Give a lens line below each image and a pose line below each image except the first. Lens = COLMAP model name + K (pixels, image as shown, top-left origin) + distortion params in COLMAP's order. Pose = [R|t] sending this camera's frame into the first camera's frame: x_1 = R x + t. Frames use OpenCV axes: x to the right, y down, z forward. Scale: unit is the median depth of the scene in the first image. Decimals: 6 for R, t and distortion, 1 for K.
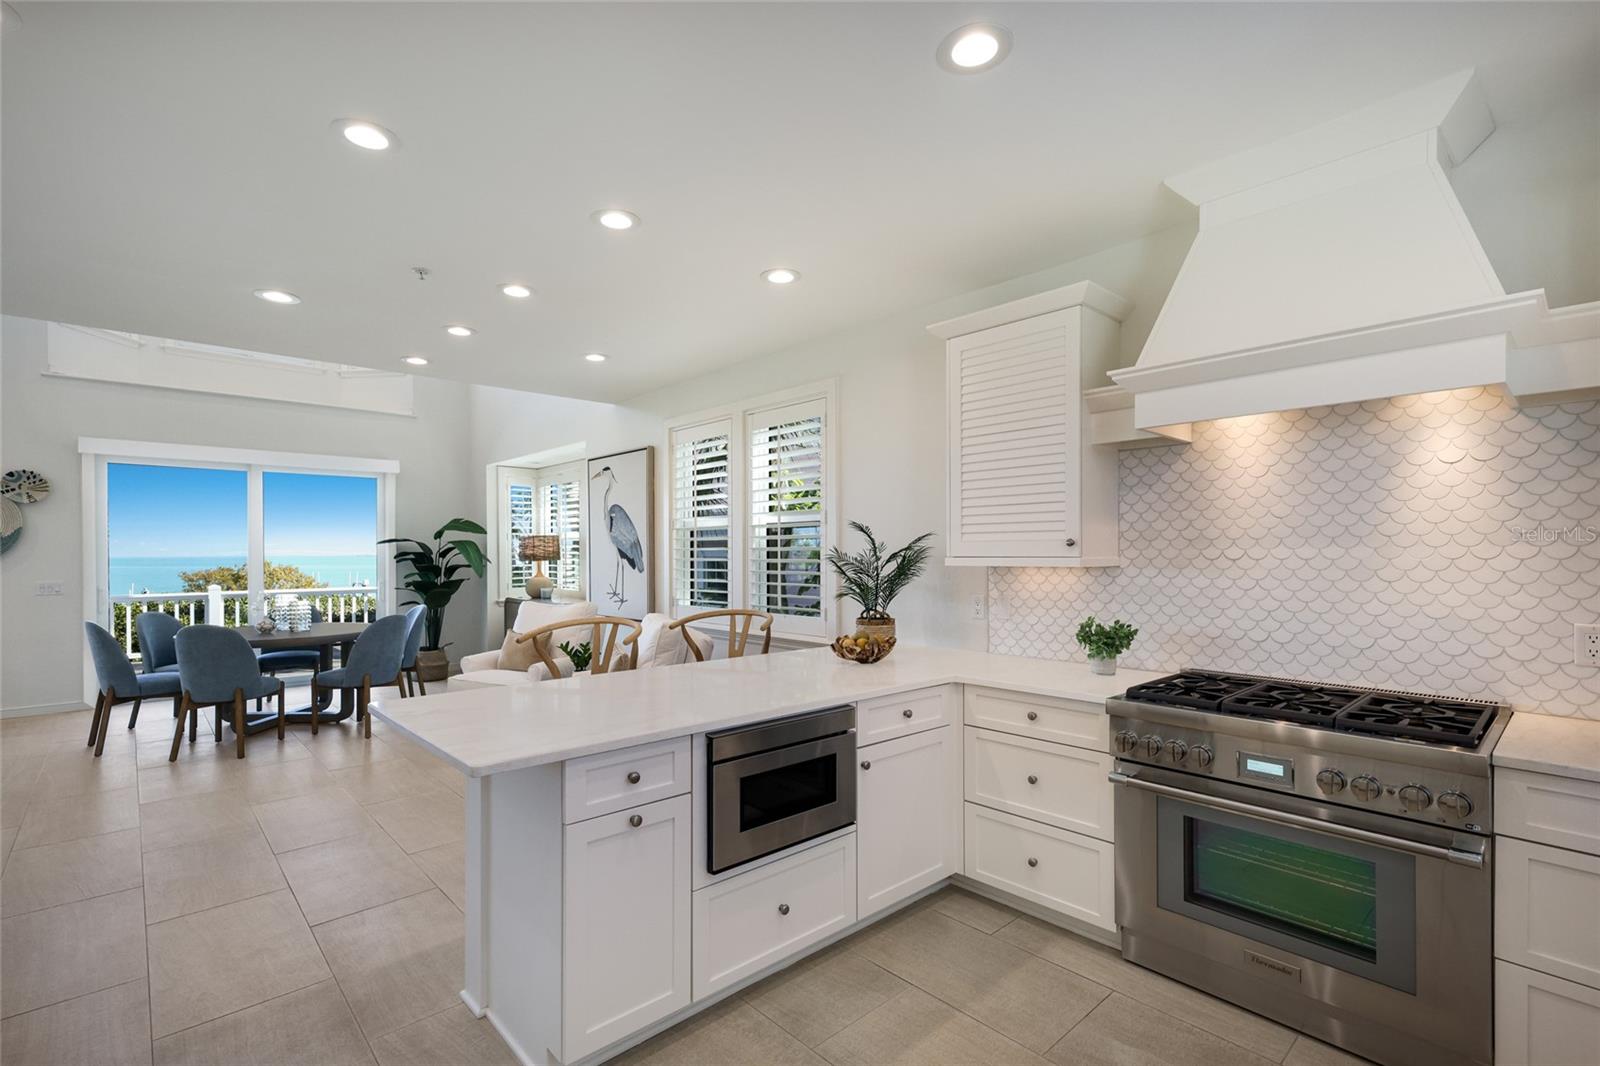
lens RADIAL K [[726.7, 0, 802.3], [0, 726.7, 558.1], [0, 0, 1]] dist [0.009028, -0.000081]
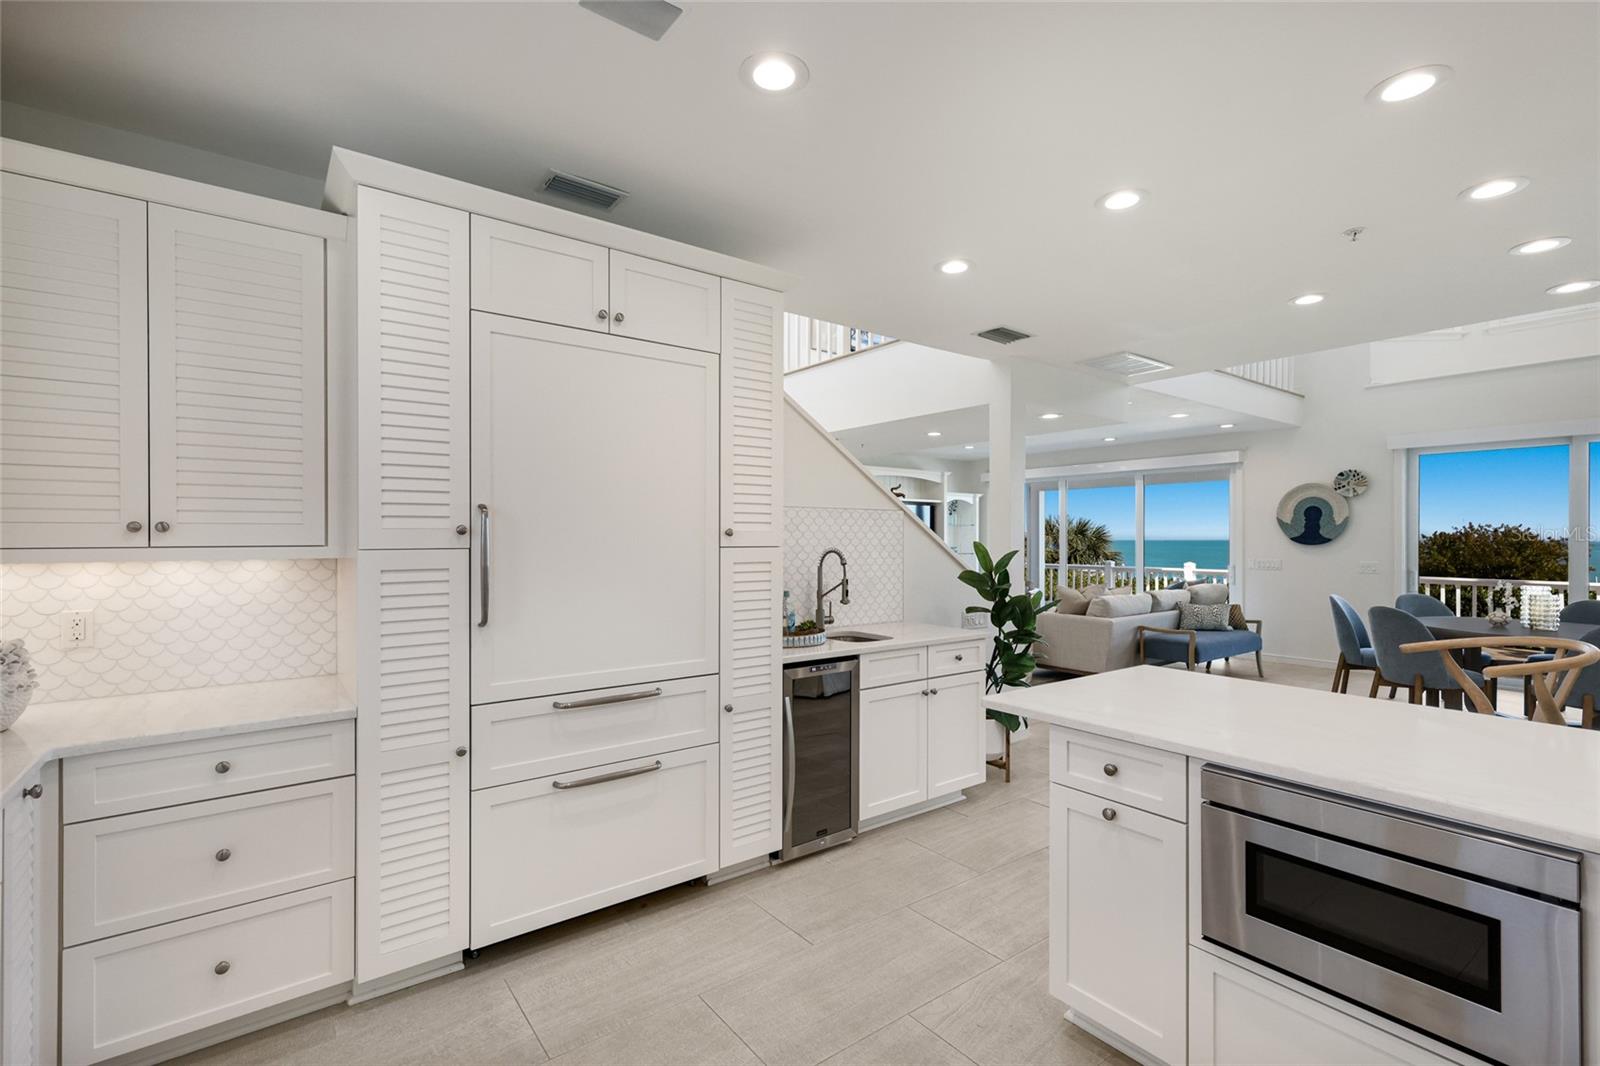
lens RADIAL K [[726.7, 0, 795.9], [0, 726.7, 538.2], [0, 0, 1]] dist [0.009028, -0.000081]
pose [[-0.100941, 0.004755, -0.994881, 0.437680], [-0.010235, 0.999931, 0.005818, -0.006828], [0.994840, 0.010769, -0.100885, 0.371925]]
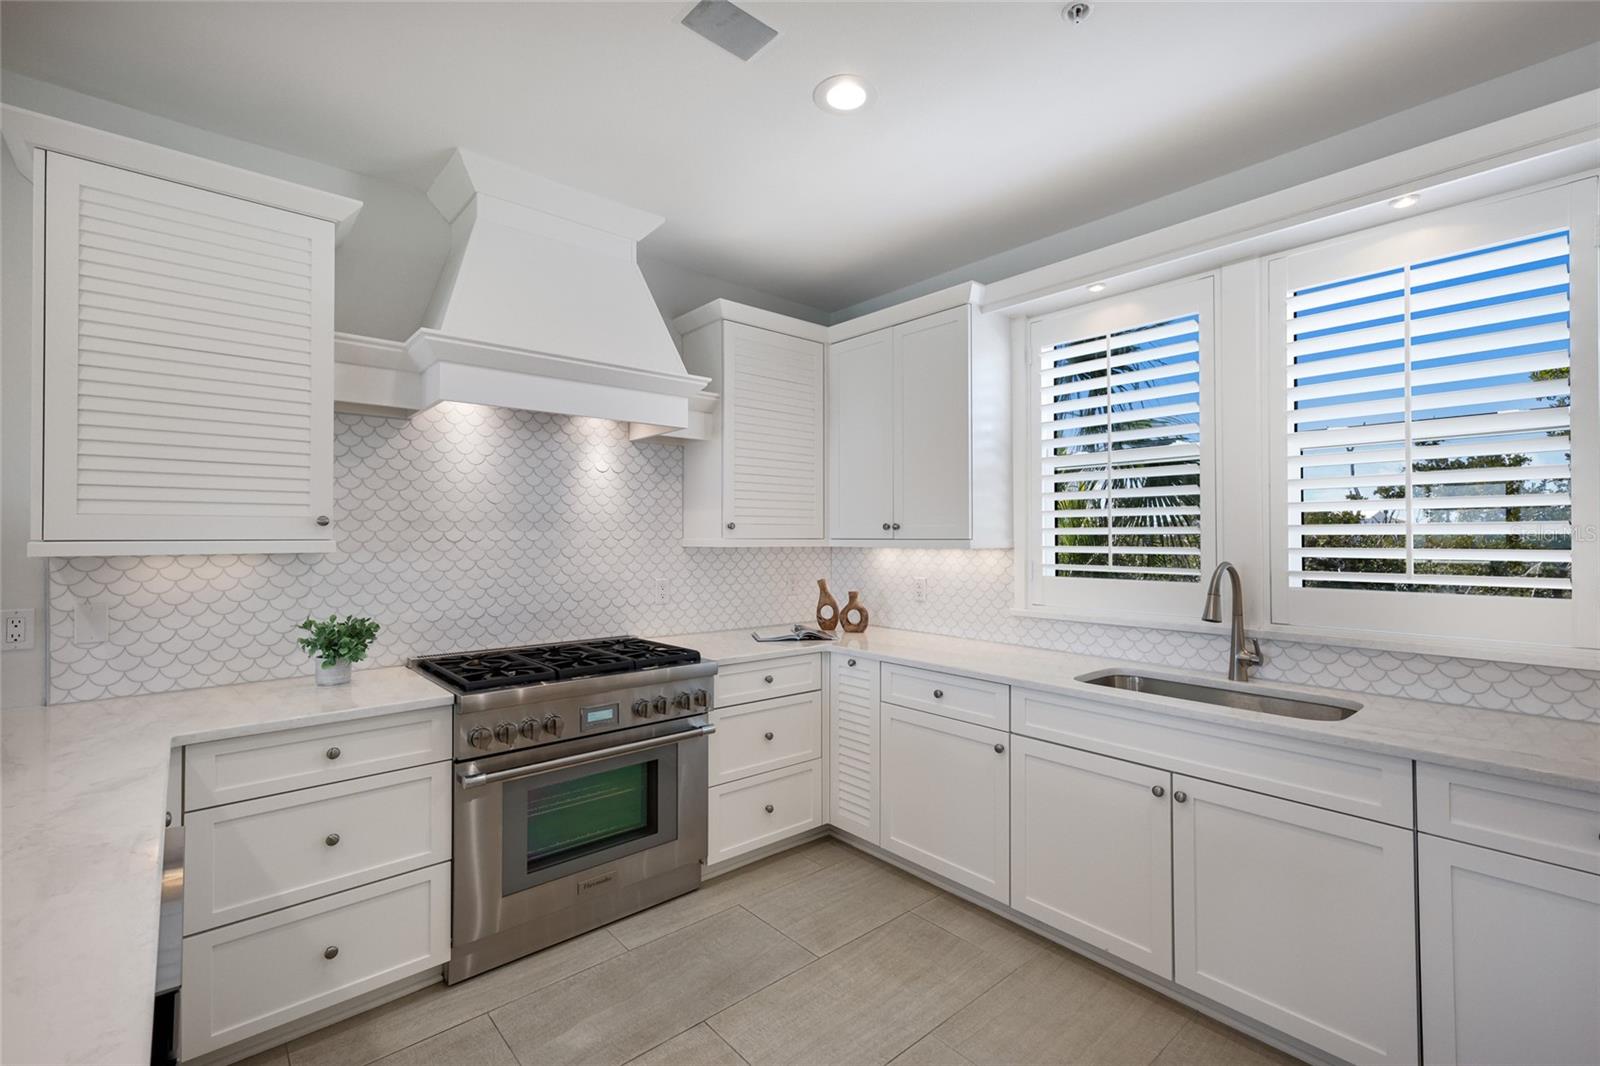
lens RADIAL K [[700.6, 0, 797.2], [0, 700.6, 530.3], [0, 0, 1]] dist [0.009815, 0.000098]
pose [[0.029918, 0.012155, 0.999478, -0.298251], [0.007503, 0.999895, -0.012384, 0.001470], [-0.999524, 0.007869, 0.029824, 0.383542]]
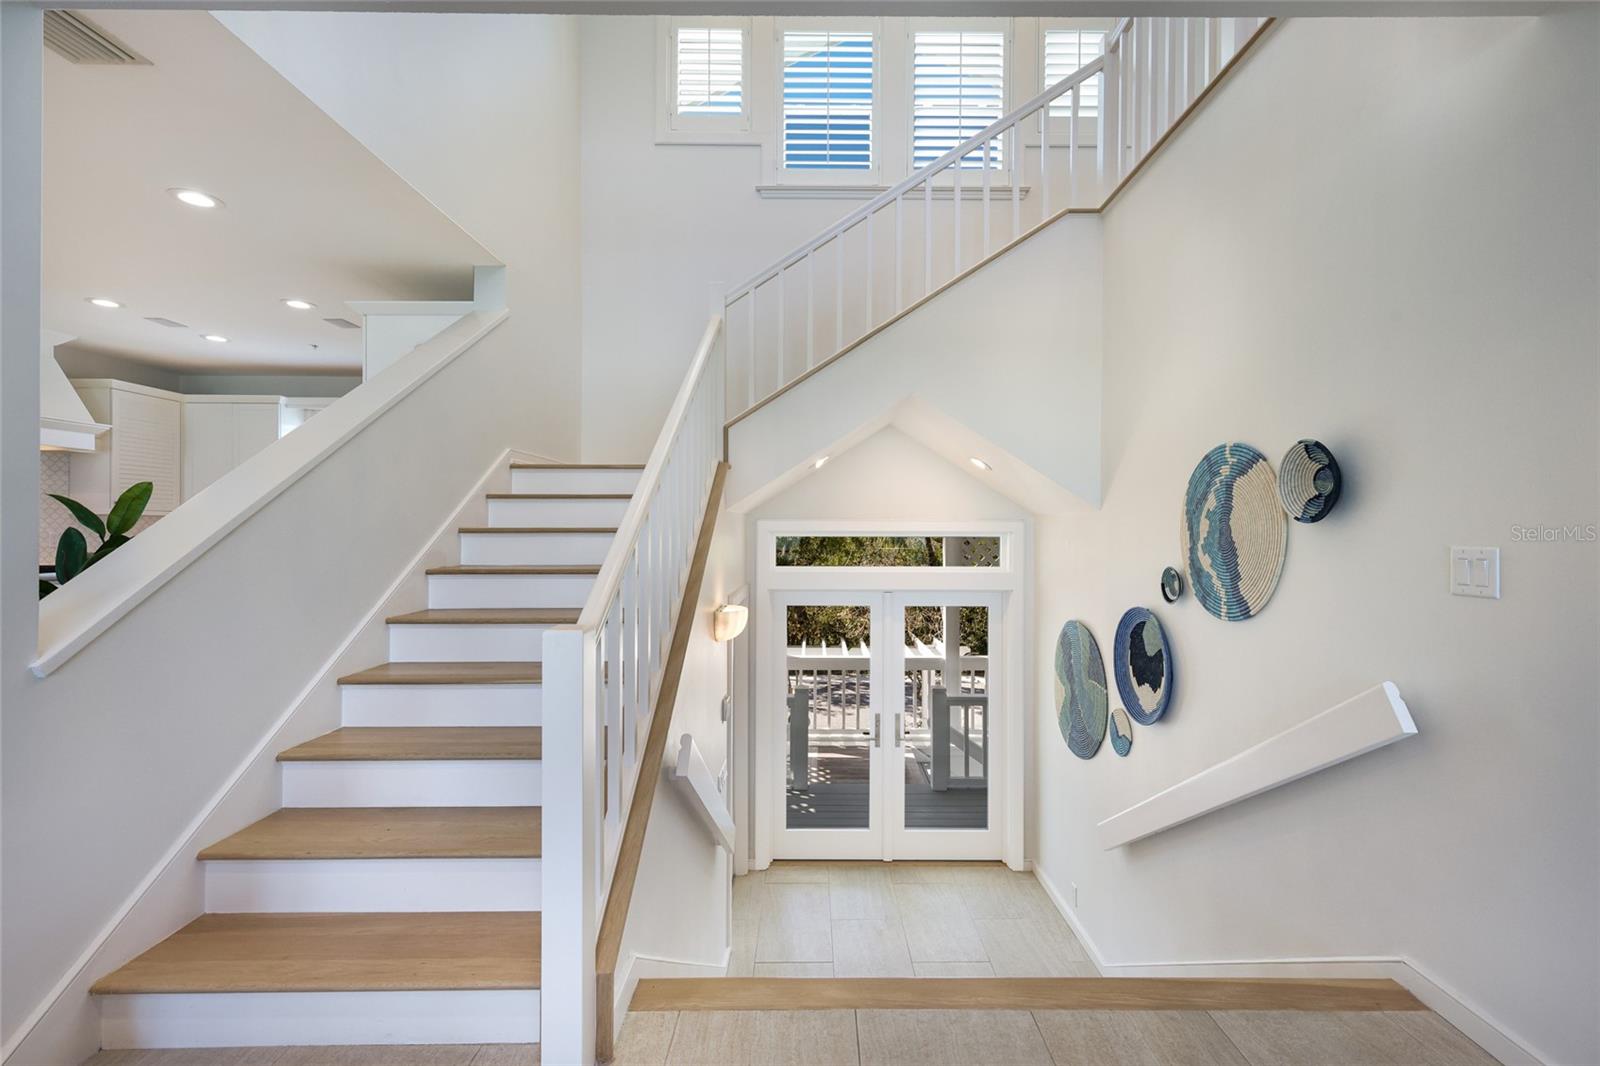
lens RADIAL K [[700.6, 0, 800.5], [0, 700.6, 540.5], [0, 0, 1]] dist [0.009815, 0.000098]
pose [[-0.722154, -0.011155, 0.691643, -1.851726], [0.005794, 0.999737, 0.022173, 0.058876], [-0.691708, 0.020020, -0.721899, 0.592878]]
